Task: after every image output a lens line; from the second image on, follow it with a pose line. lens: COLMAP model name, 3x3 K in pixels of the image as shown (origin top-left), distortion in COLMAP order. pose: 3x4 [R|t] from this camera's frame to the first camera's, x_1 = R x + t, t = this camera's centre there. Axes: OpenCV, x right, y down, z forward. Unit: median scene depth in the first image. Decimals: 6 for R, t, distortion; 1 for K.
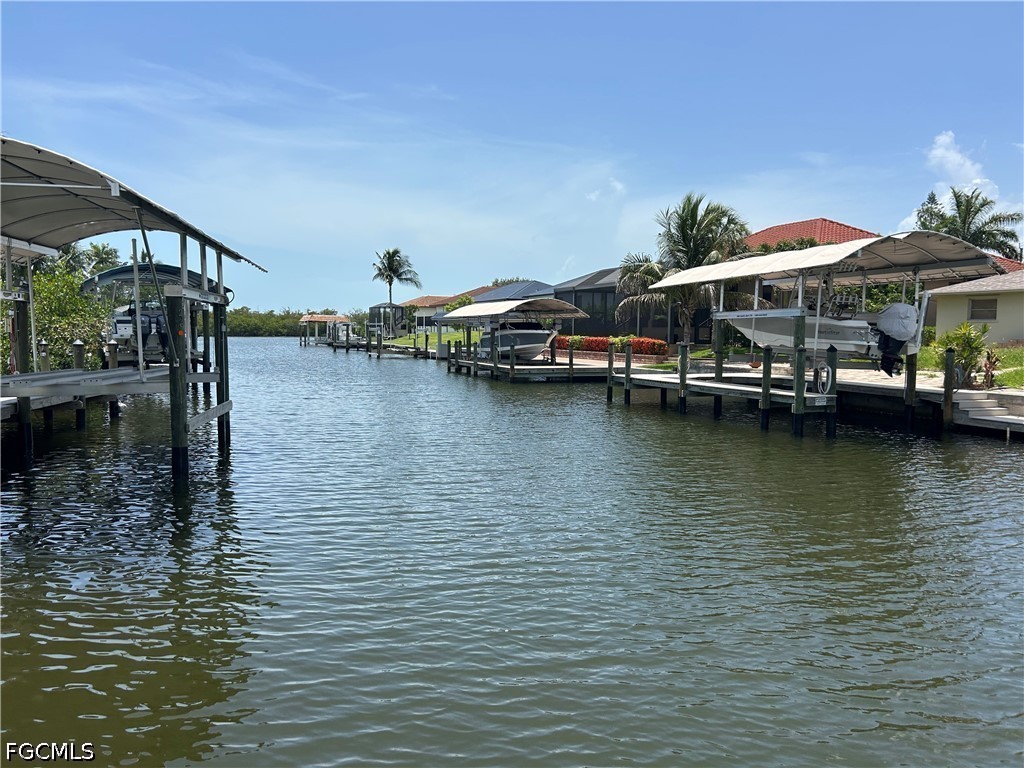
lens RADIAL K [[769.3, 0, 517.0], [0, 769.3, 392.2], [0, 0, 1]] dist [0.059541, -0.066836]
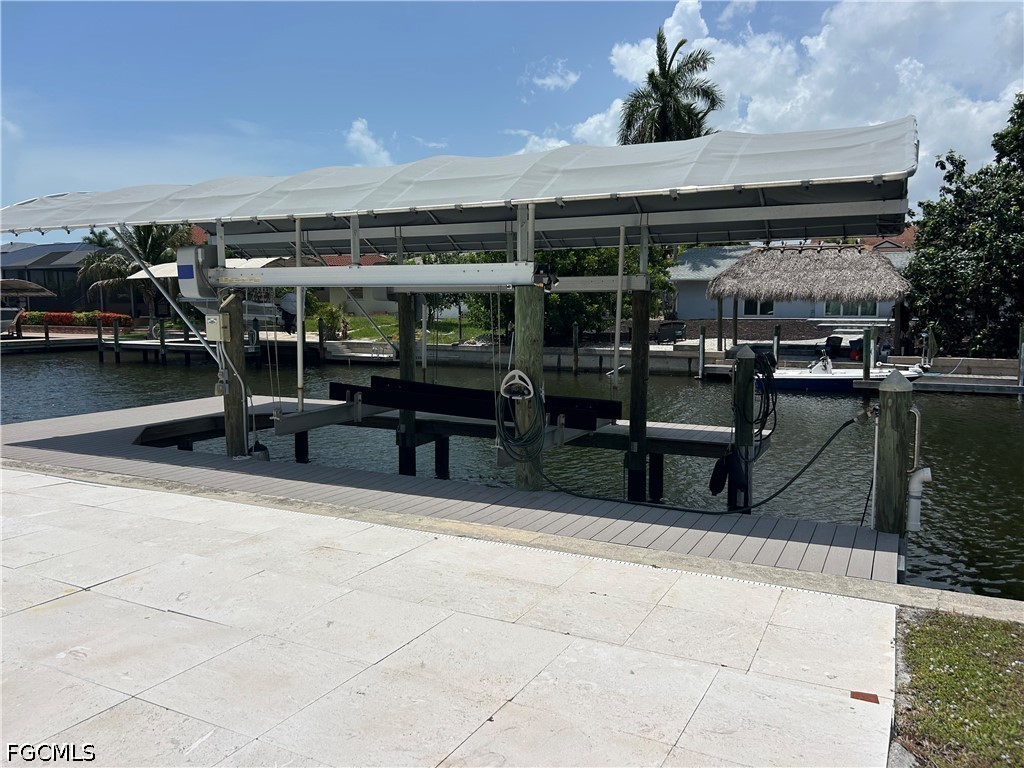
lens RADIAL K [[769.3, 0, 517.0], [0, 769.3, 392.2], [0, 0, 1]] dist [0.059541, -0.066836]
pose [[0.775217, -0.085958, 0.625819, -0.211733], [0.061234, 0.996258, 0.060987, 0.031534], [-0.628719, -0.008957, 0.777581, -0.633907]]
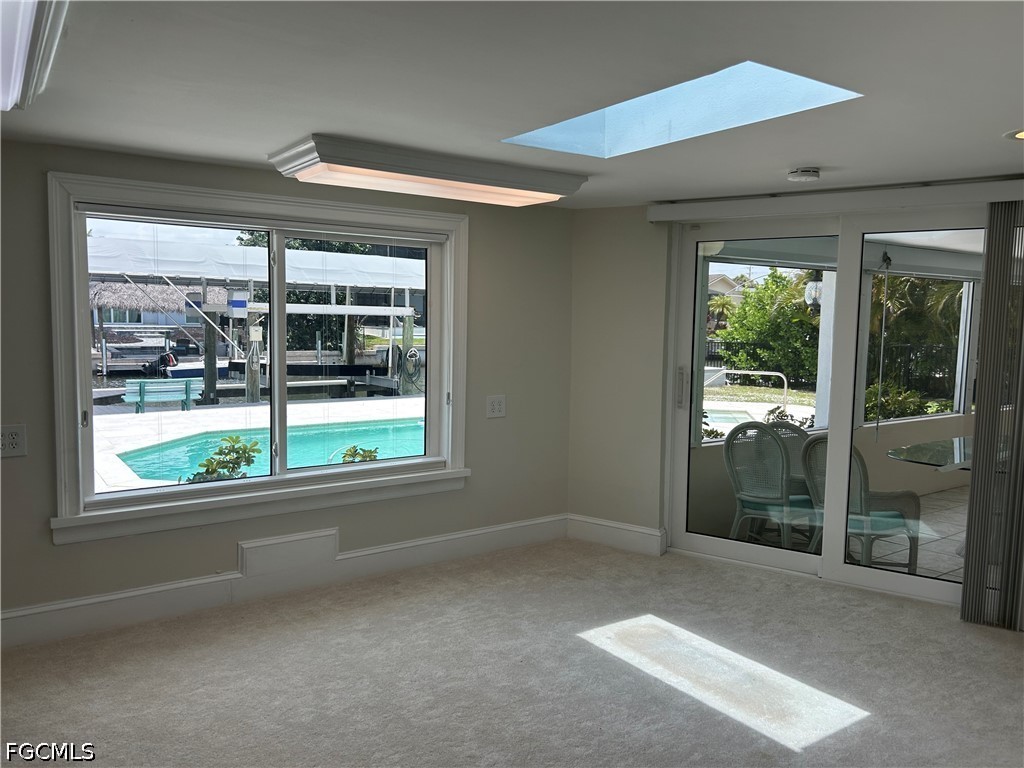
lens RADIAL K [[773.4, 0, 514.1], [0, 773.4, 383.1], [0, 0, 1]] dist [0.048947, -0.069365]
pose [[-0.190469, -0.101603, 0.976421, -0.855929], [0.056348, 0.991858, 0.114202, -0.010436], [-0.980075, 0.076771, -0.183193, -0.337302]]
